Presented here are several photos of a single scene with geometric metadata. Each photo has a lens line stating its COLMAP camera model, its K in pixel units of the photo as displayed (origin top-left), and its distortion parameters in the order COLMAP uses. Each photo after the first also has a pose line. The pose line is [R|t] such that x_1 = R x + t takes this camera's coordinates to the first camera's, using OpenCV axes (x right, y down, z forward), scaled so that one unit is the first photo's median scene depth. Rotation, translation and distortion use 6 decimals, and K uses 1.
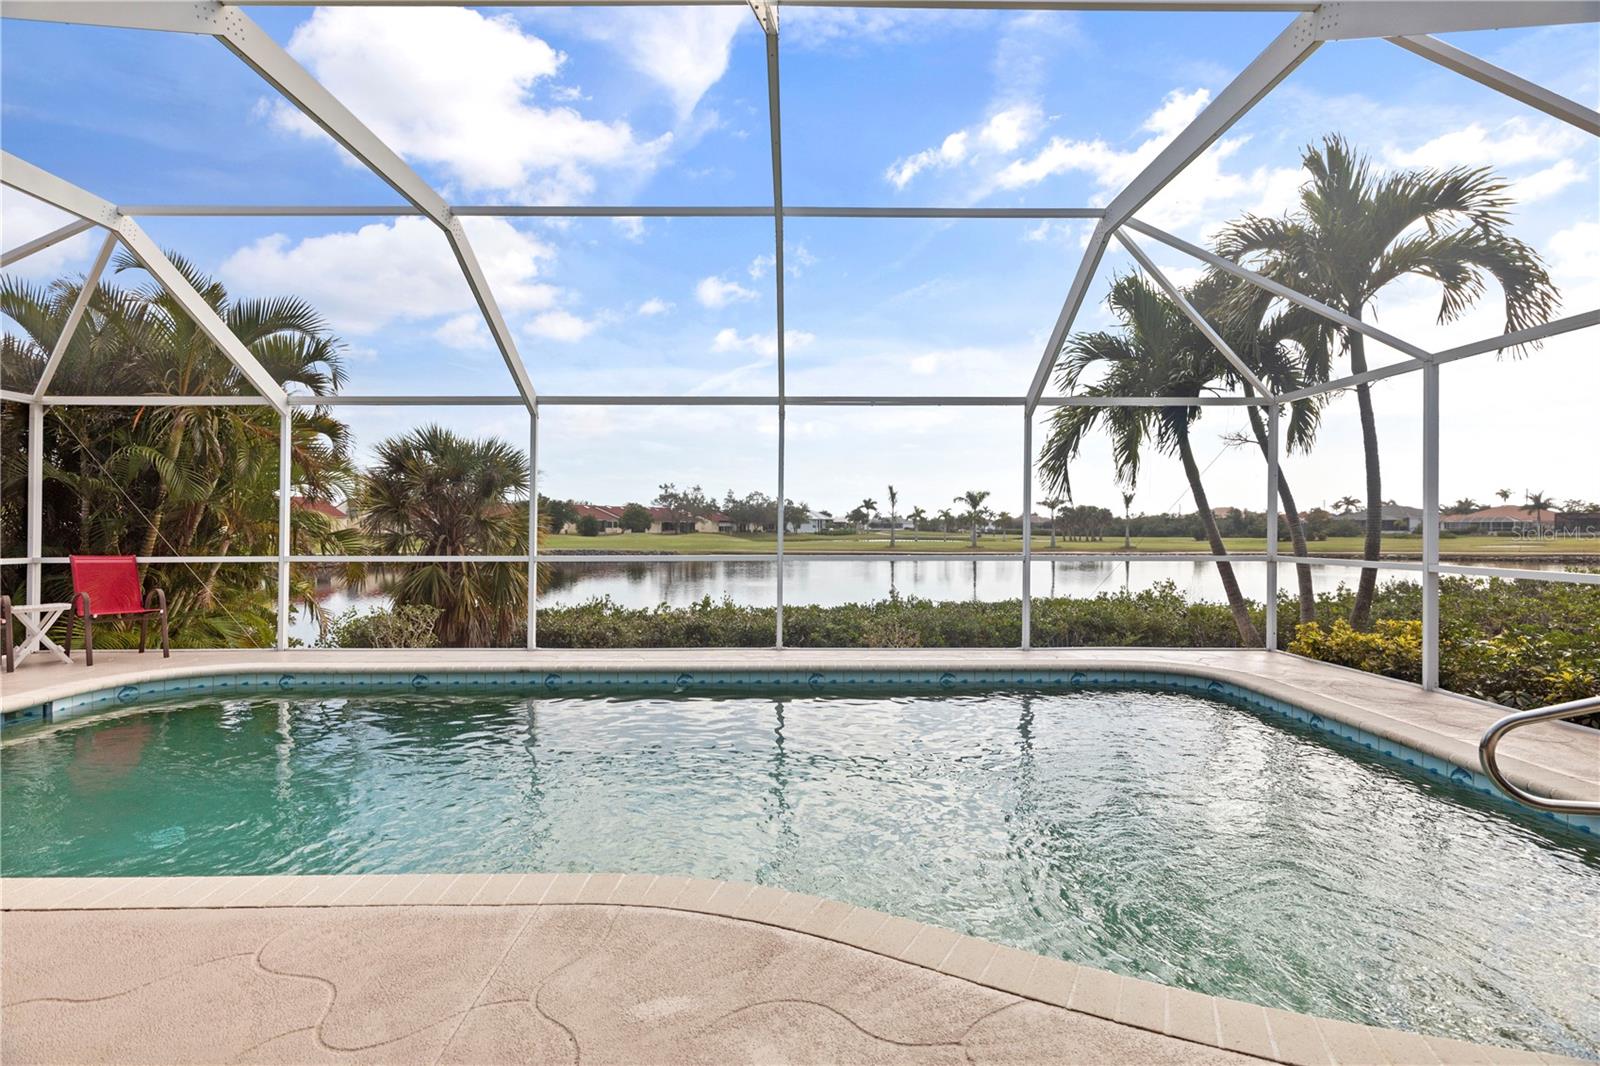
lens RADIAL K [[772.3, 0, 795.6], [0, 772.3, 526.0], [0, 0, 1]] dist [-0.003238, -0.000666]
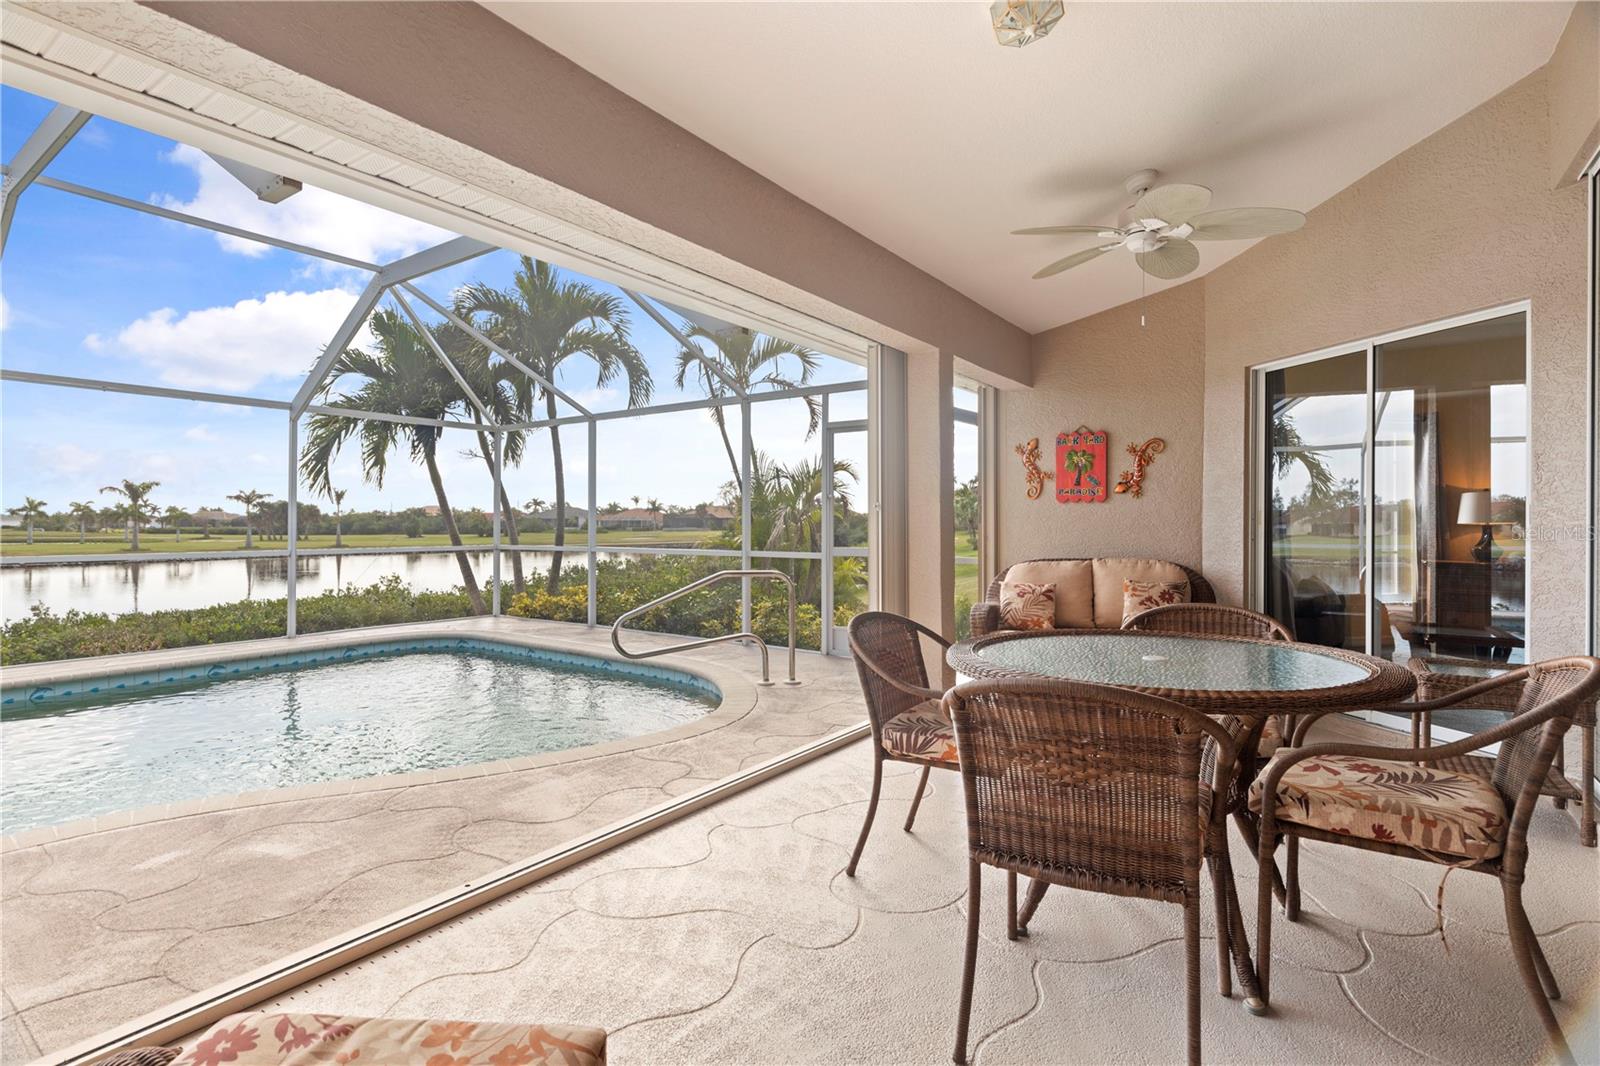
lens RADIAL K [[772.3, 0, 795.6], [0, 772.3, 526.0], [0, 0, 1]] dist [-0.003238, -0.000666]
pose [[0.584082, -0.002910, 0.811689, -0.149566], [0.000361, 0.999994, 0.003325, 0.001511], [-0.811694, -0.001650, 0.584080, -0.181837]]
